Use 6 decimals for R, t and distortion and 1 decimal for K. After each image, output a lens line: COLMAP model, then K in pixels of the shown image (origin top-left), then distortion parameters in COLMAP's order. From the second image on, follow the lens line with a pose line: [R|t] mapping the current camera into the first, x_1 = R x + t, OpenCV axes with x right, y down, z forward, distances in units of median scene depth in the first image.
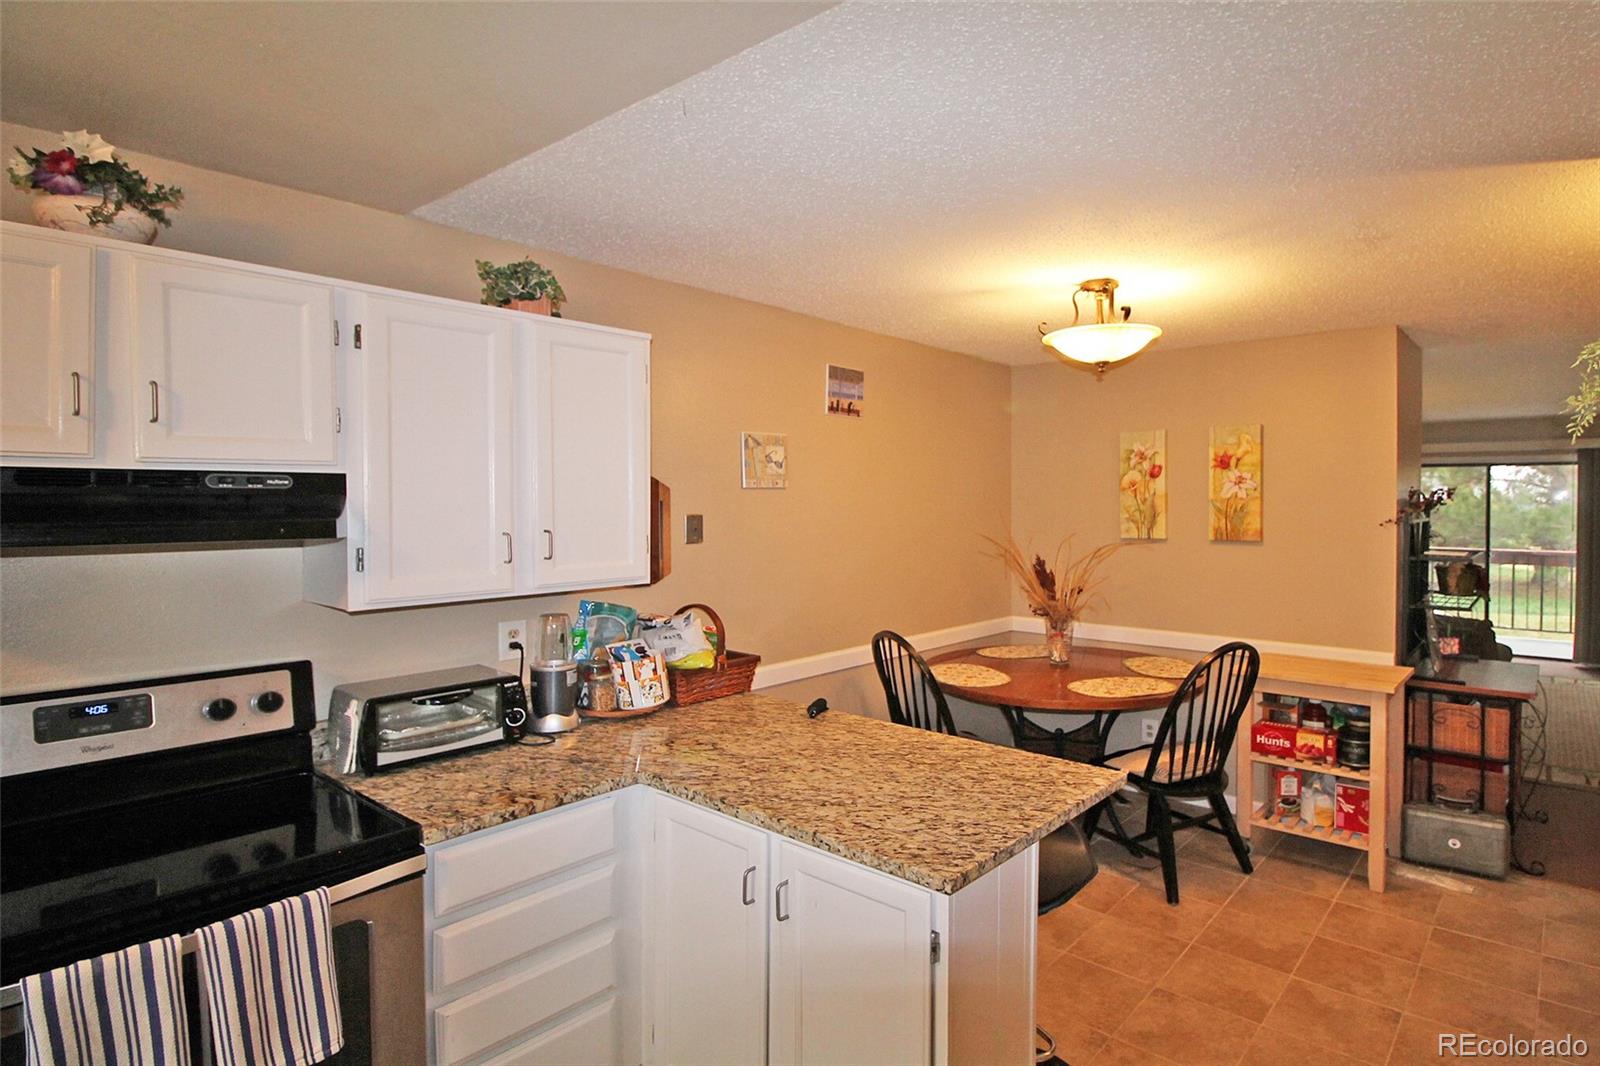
lens RADIAL K [[779.8, 0, 940.2], [0, 779.8, 523.4], [0, 0, 1]] dist [-0.000408, -0.006834]
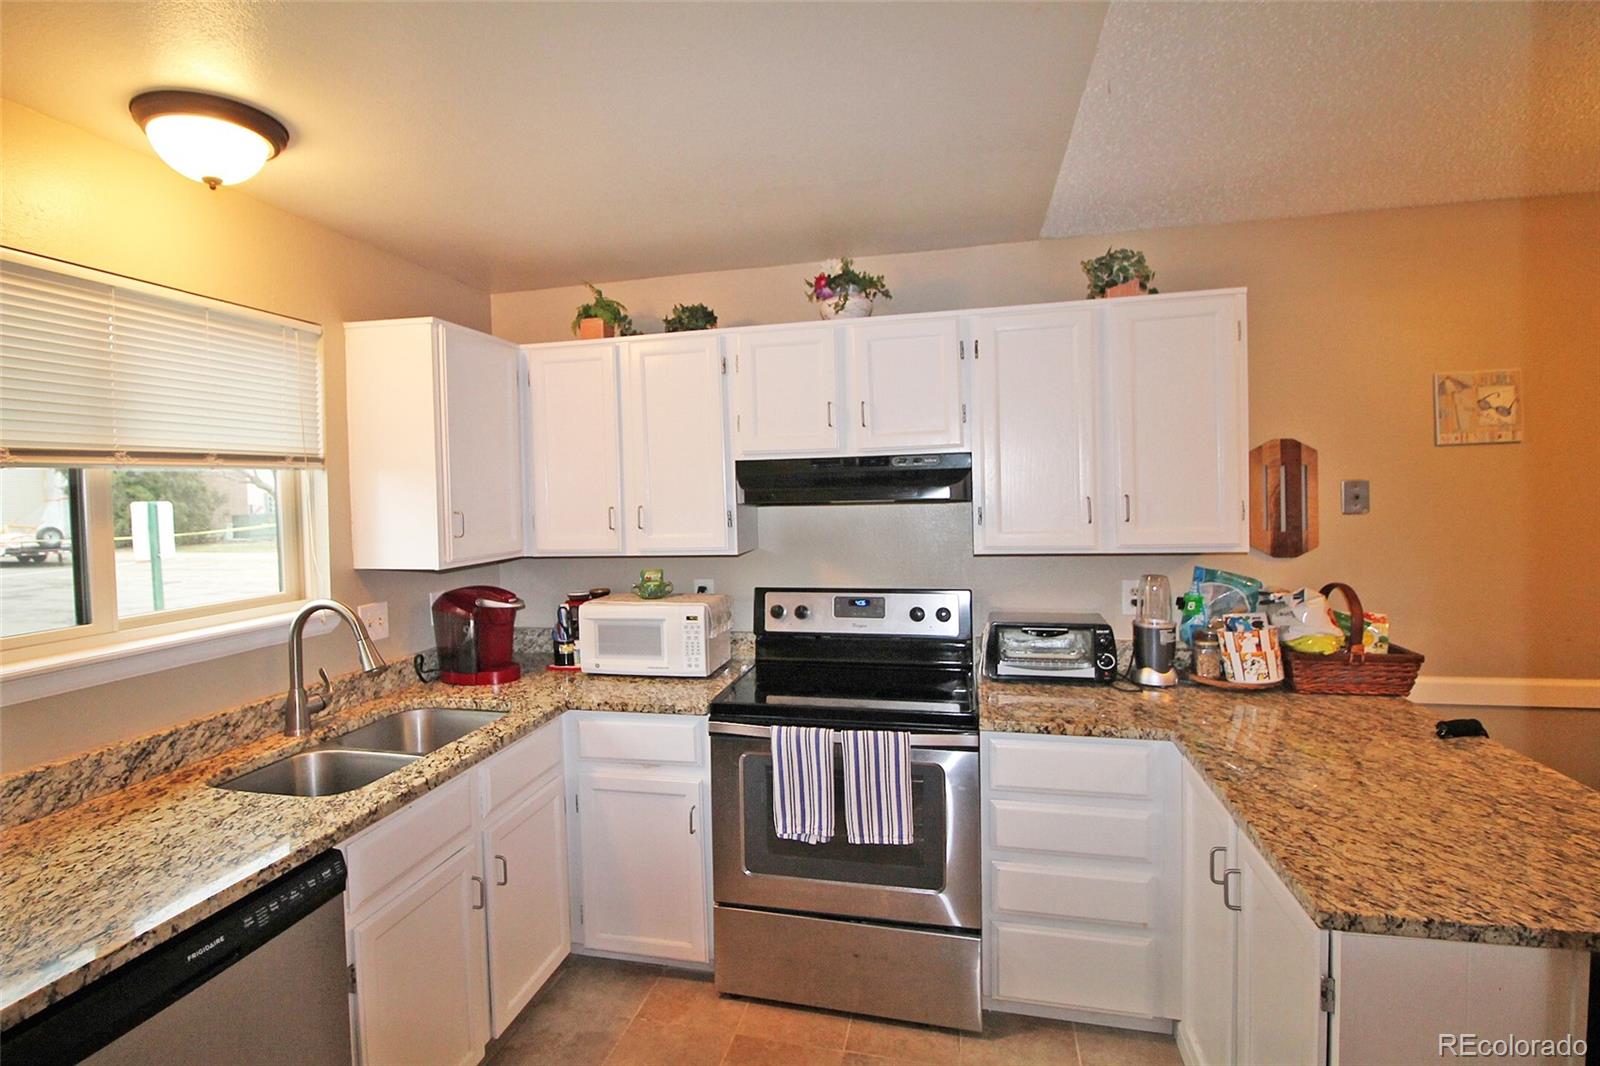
lens RADIAL K [[814.9, 0, 778.8], [0, 814.9, 521.9], [0, 0, 1]] dist [-0.002775, -0.011011]
pose [[0.422910, 0.024624, -0.905837, 0.322898], [-0.001047, 0.999643, 0.026685, 0.017111], [0.906171, -0.010337, 0.422785, 0.079486]]
